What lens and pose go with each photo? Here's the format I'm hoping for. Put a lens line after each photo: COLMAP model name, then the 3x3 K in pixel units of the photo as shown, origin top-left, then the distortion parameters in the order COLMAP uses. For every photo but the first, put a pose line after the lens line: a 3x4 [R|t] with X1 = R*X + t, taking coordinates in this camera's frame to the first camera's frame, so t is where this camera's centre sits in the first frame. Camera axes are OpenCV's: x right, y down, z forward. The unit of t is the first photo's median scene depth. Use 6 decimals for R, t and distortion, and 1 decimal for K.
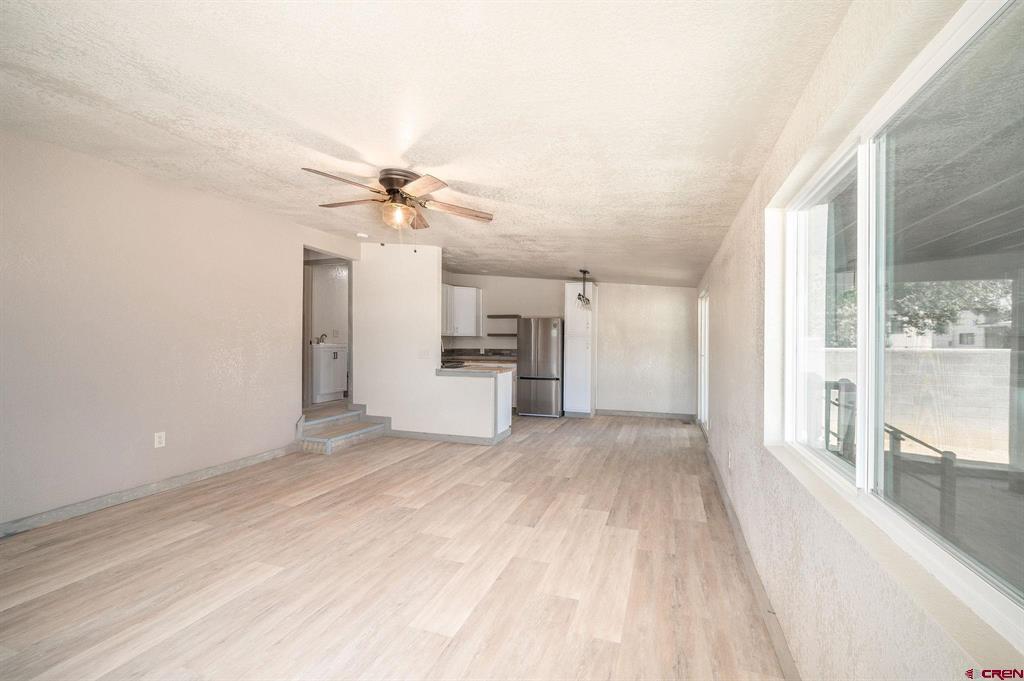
lens RADIAL K [[444.1, 0, 514.6], [0, 444.1, 343.6], [0, 0, 1]] dist [-0.008792, 0.000274]
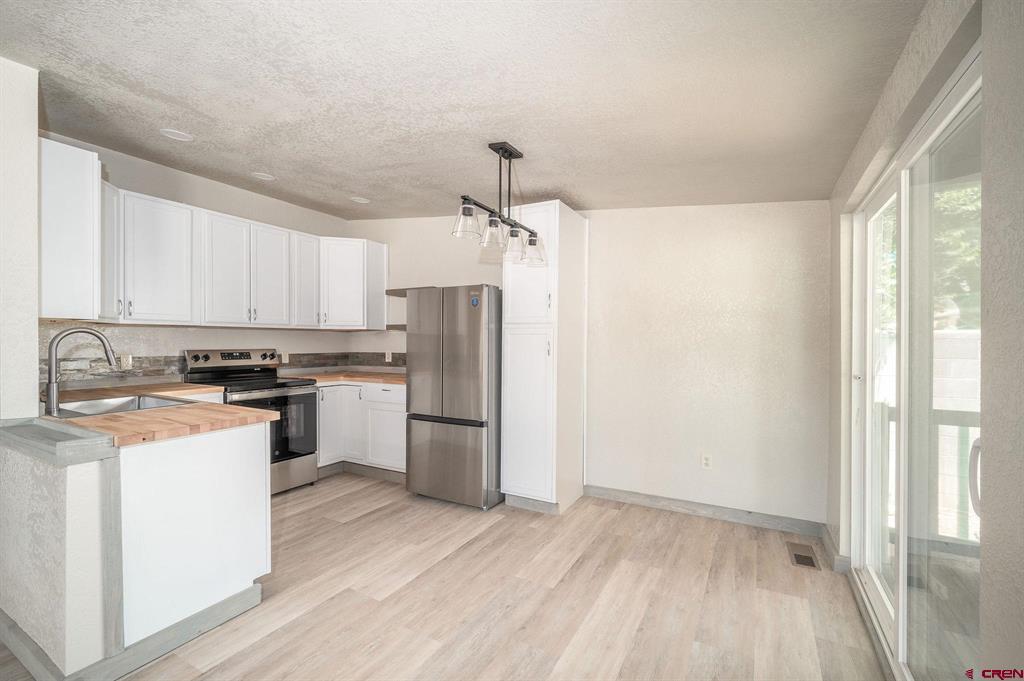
lens RADIAL K [[444.1, 0, 514.4], [0, 444.1, 343.6], [0, 0, 1]] dist [-0.008792, 0.000274]
pose [[0.984389, -0.002734, -0.175987, 0.384603], [0.003053, 0.999994, 0.001540, -0.000282], [0.175981, -0.002054, 0.984391, 1.060050]]
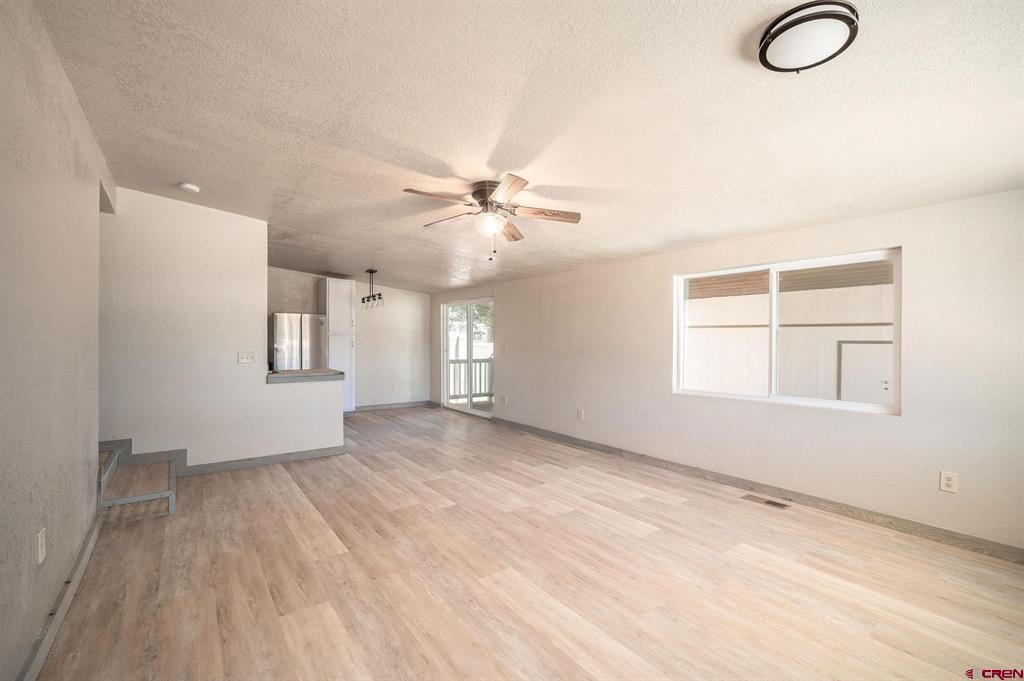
lens RADIAL K [[444.1, 0, 514.9], [0, 444.1, 340.7], [0, 0, 1]] dist [-0.008792, 0.000274]
pose [[0.559924, -0.006062, 0.828522, -0.846175], [0.003259, 0.999982, 0.005114, -0.011038], [-0.828537, -0.000163, 0.559934, 0.263849]]
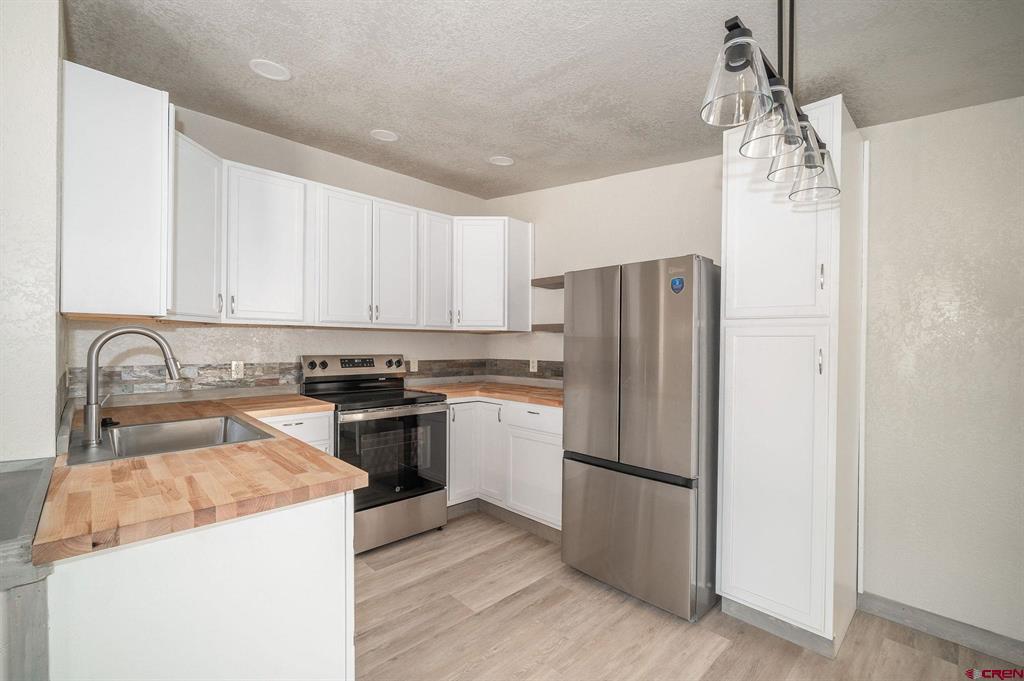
lens RADIAL K [[444.1, 0, 517.1], [0, 444.1, 342.2], [0, 0, 1]] dist [-0.008792, 0.000274]
pose [[0.892614, -0.001623, -0.450819, 0.234302], [-0.002666, 0.999957, -0.008879, -0.004859], [0.450814, 0.009127, 0.892571, 1.319459]]
